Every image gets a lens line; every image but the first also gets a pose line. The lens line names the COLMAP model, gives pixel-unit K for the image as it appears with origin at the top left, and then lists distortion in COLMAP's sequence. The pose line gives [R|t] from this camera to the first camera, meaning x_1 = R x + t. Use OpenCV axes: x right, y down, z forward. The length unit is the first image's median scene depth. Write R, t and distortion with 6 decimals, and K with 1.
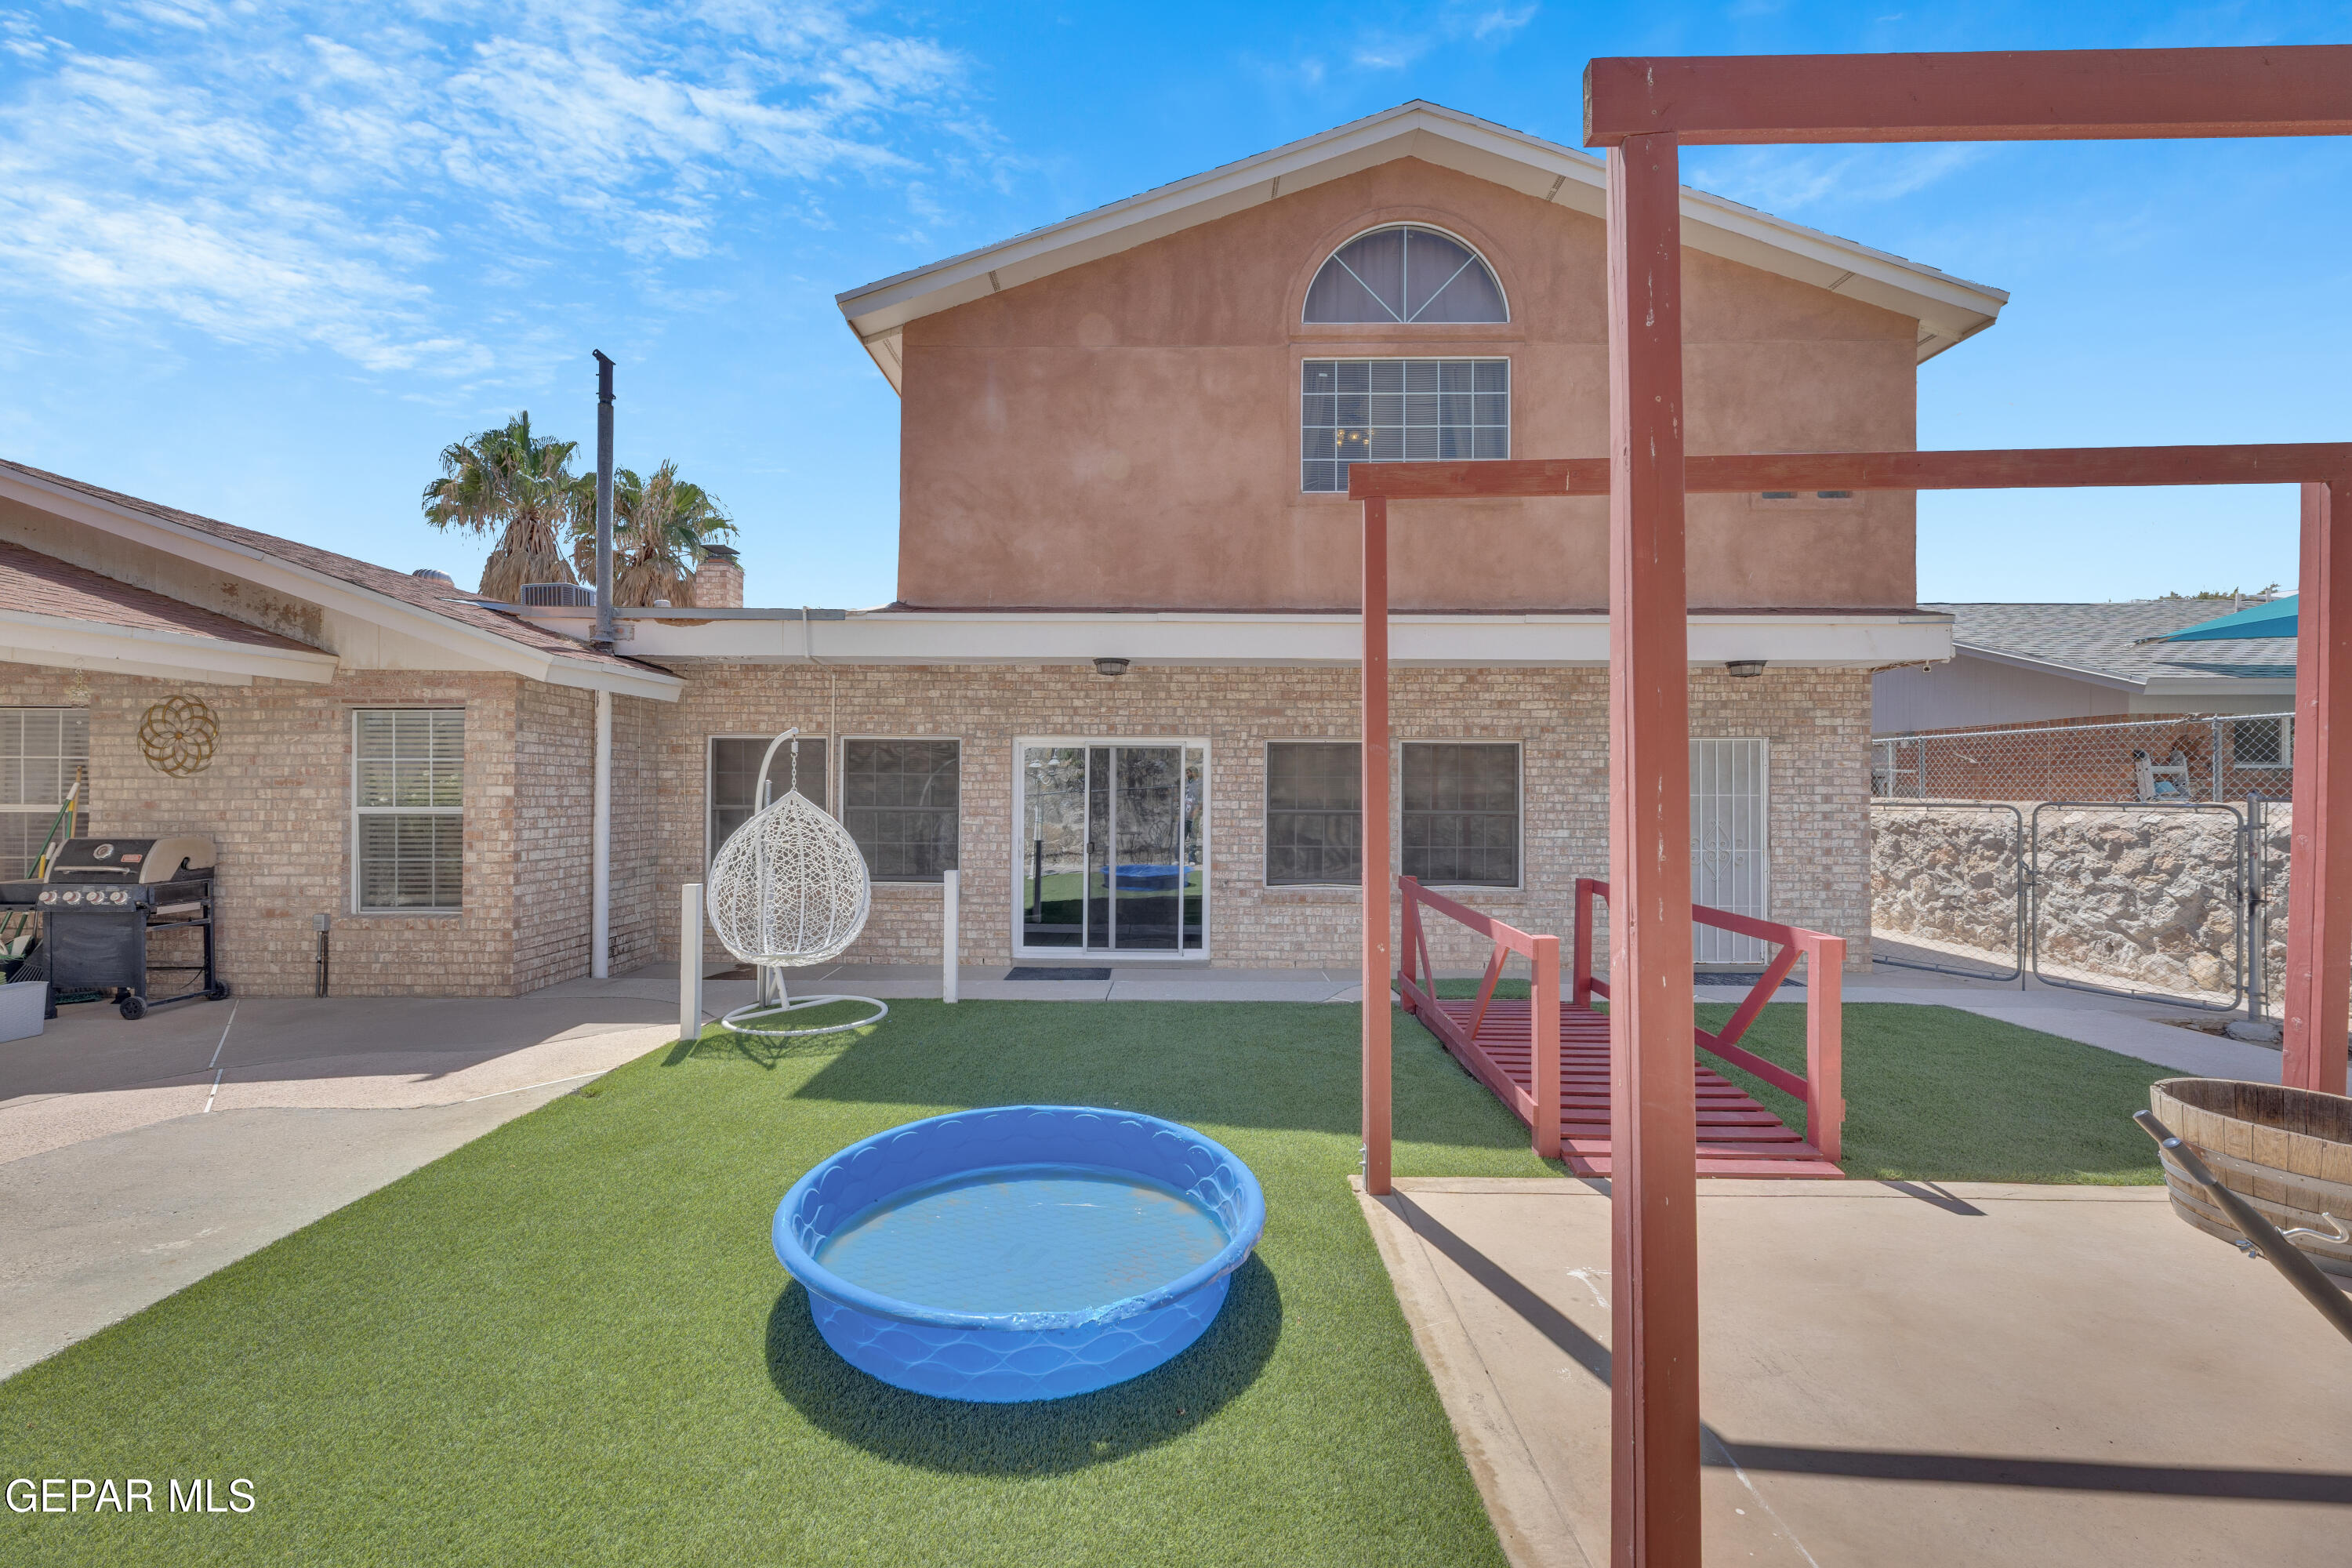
lens RADIAL K [[932.7, 0, 1172.0], [0, 932.7, 783.9], [0, 0, 1]] dist [0.001303, -0.000188]
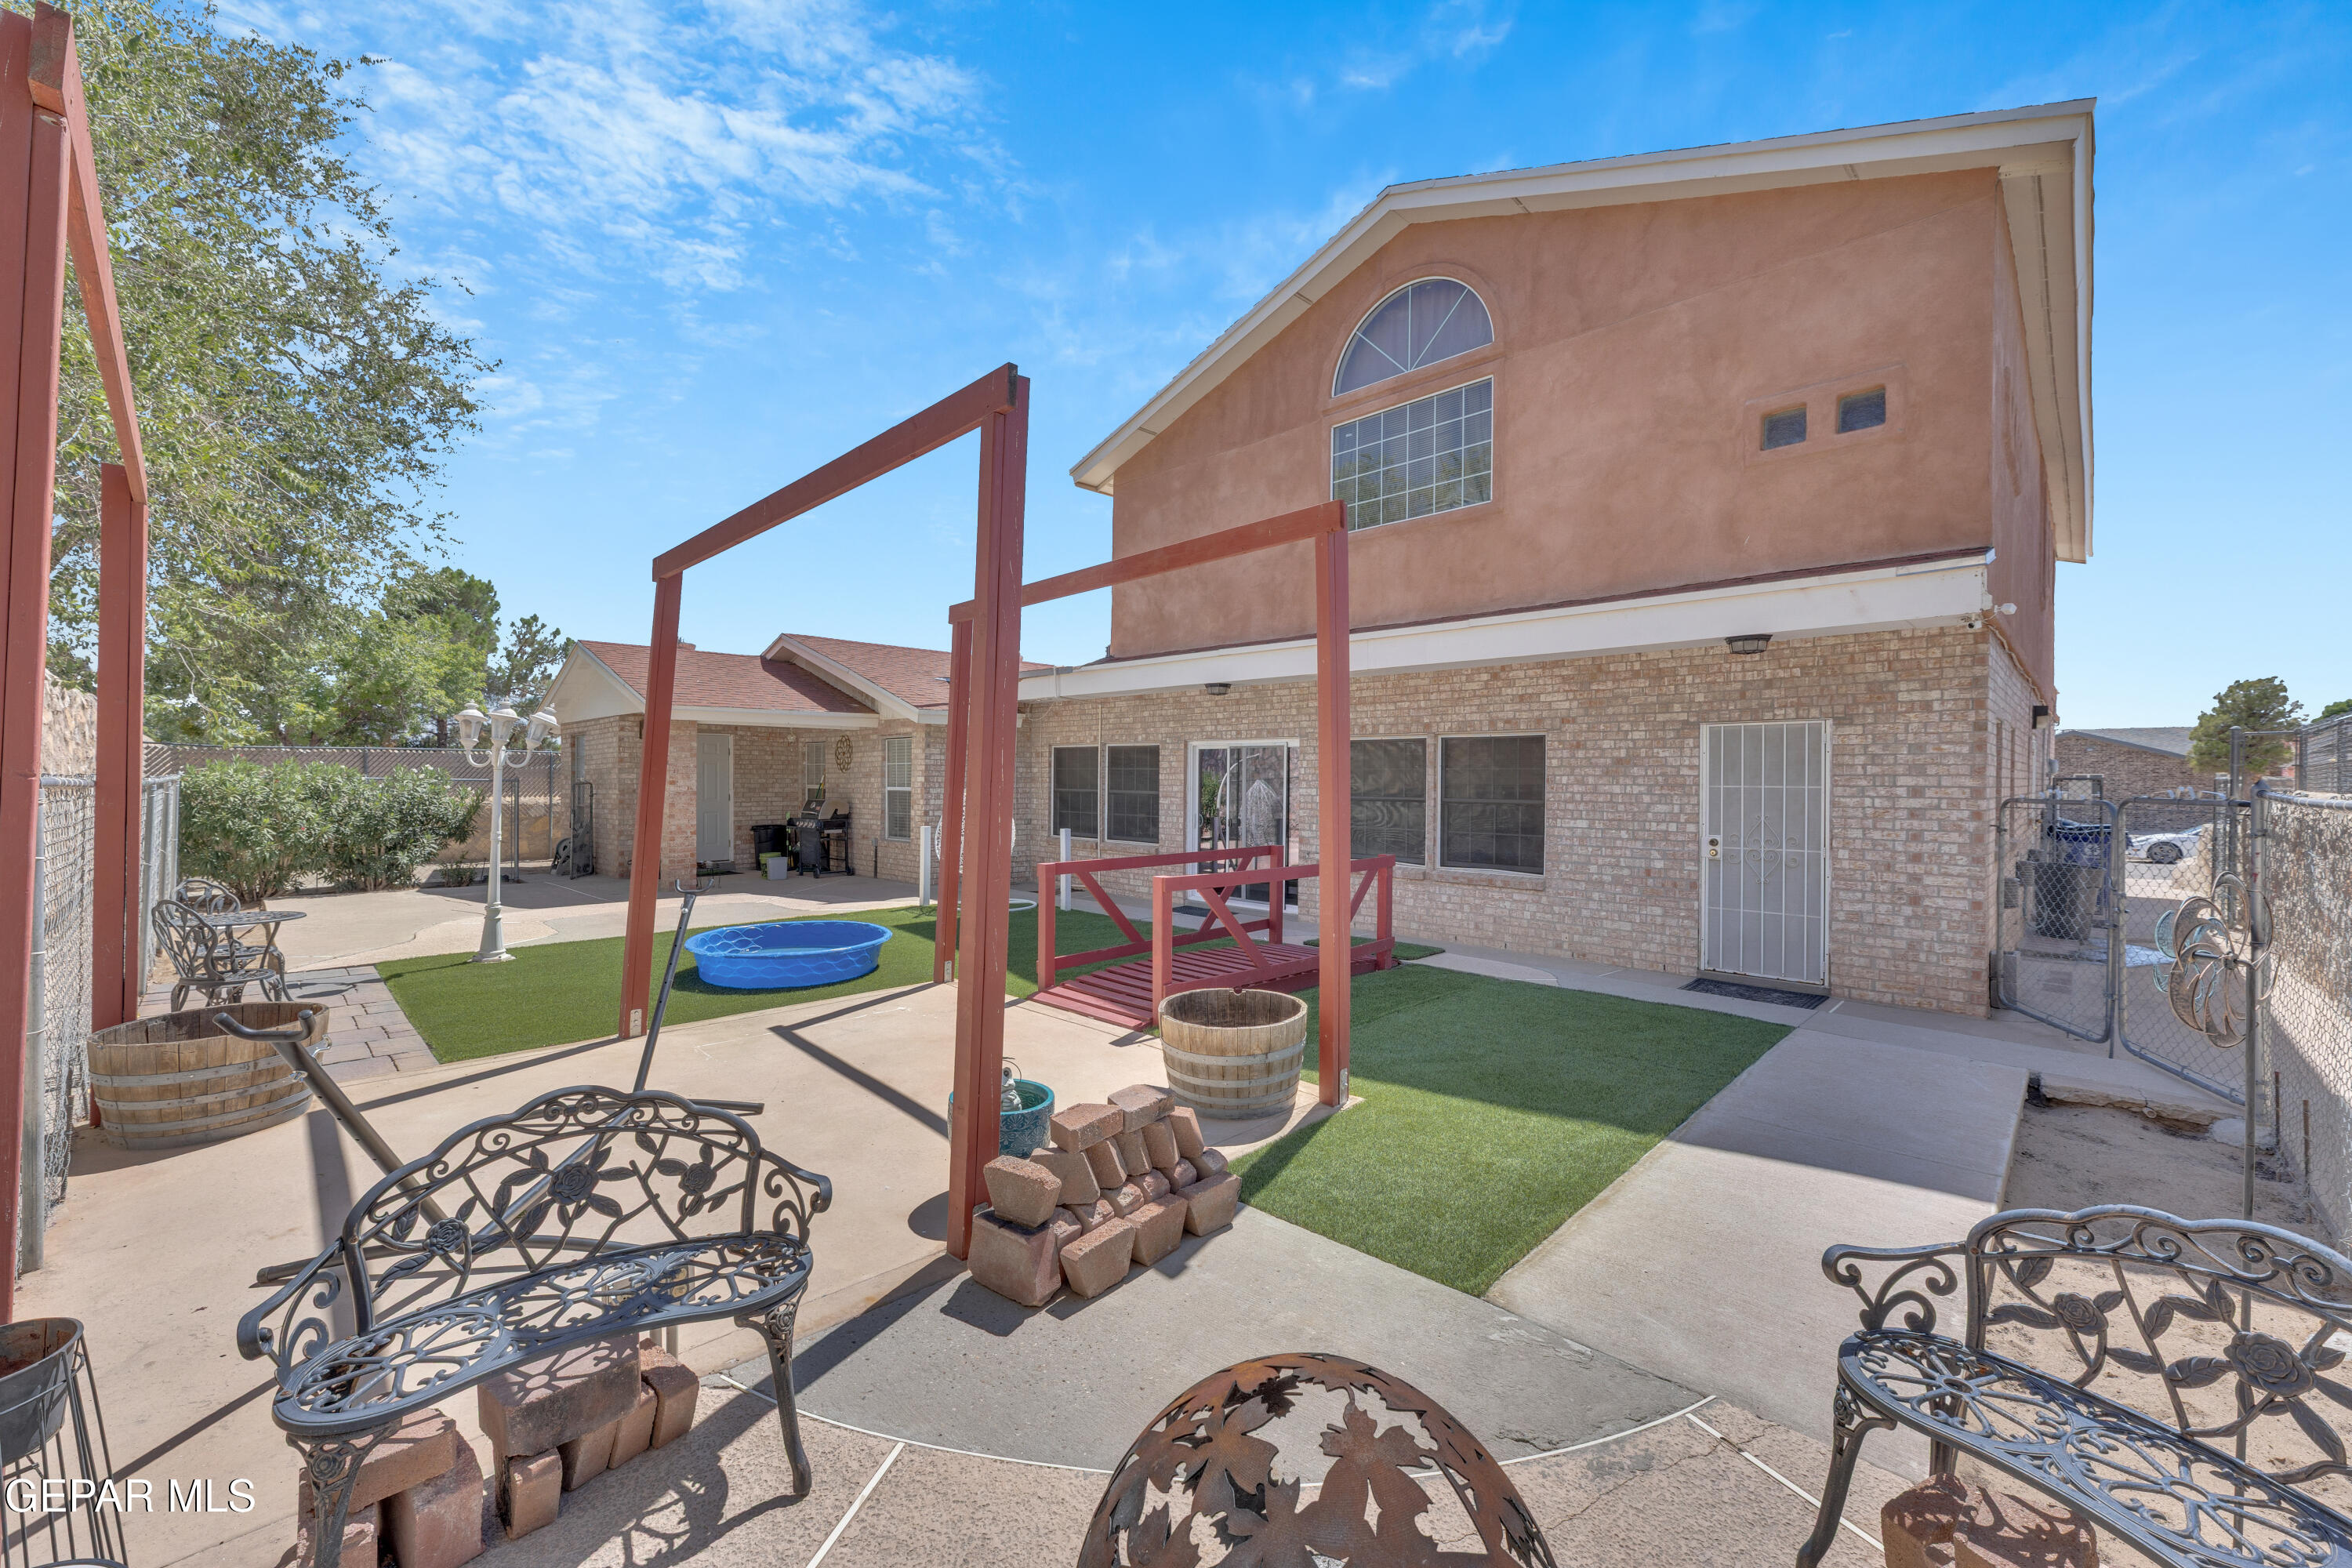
lens RADIAL K [[932.7, 0, 1172.0], [0, 932.7, 783.9], [0, 0, 1]] dist [0.001303, -0.000188]
pose [[0.717357, 0.004644, -0.696690, 0.841230], [-0.000369, 0.999980, 0.006286, 0.004386], [0.696705, -0.004252, 0.717345, -0.024406]]
